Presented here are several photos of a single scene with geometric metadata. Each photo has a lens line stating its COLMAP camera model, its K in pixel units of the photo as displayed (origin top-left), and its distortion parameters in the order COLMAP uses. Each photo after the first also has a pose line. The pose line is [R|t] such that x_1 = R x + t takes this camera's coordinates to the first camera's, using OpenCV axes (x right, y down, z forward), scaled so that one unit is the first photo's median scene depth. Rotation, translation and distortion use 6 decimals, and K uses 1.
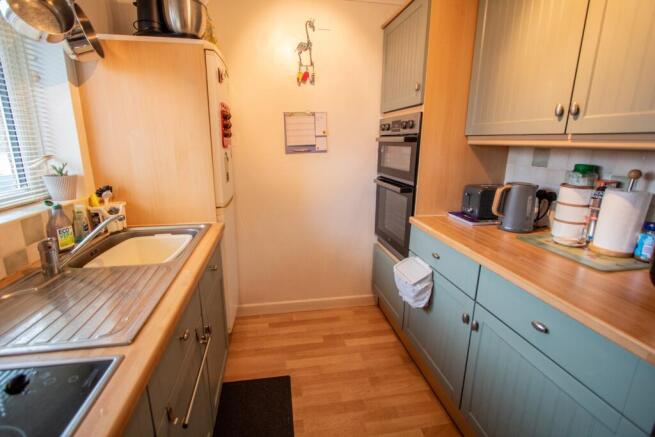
lens RADIAL K [[300.6, 0, 324.0], [0, 300.6, 215.2], [0, 0, 1]] dist [-0.008806, 0.000318]
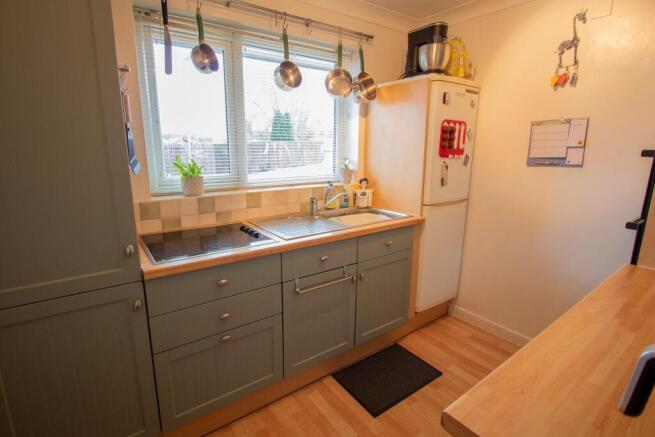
lens RADIAL K [[328.1, 0, 326.8], [0, 328.1, 217.5], [0, 0, 1]] dist [-0.003877, -0.000154]
pose [[0.443946, 0.194271, -0.874741, 0.547486], [-0.221049, 0.969788, 0.103193, -0.021506], [0.868360, 0.147548, 0.473477, 0.019944]]
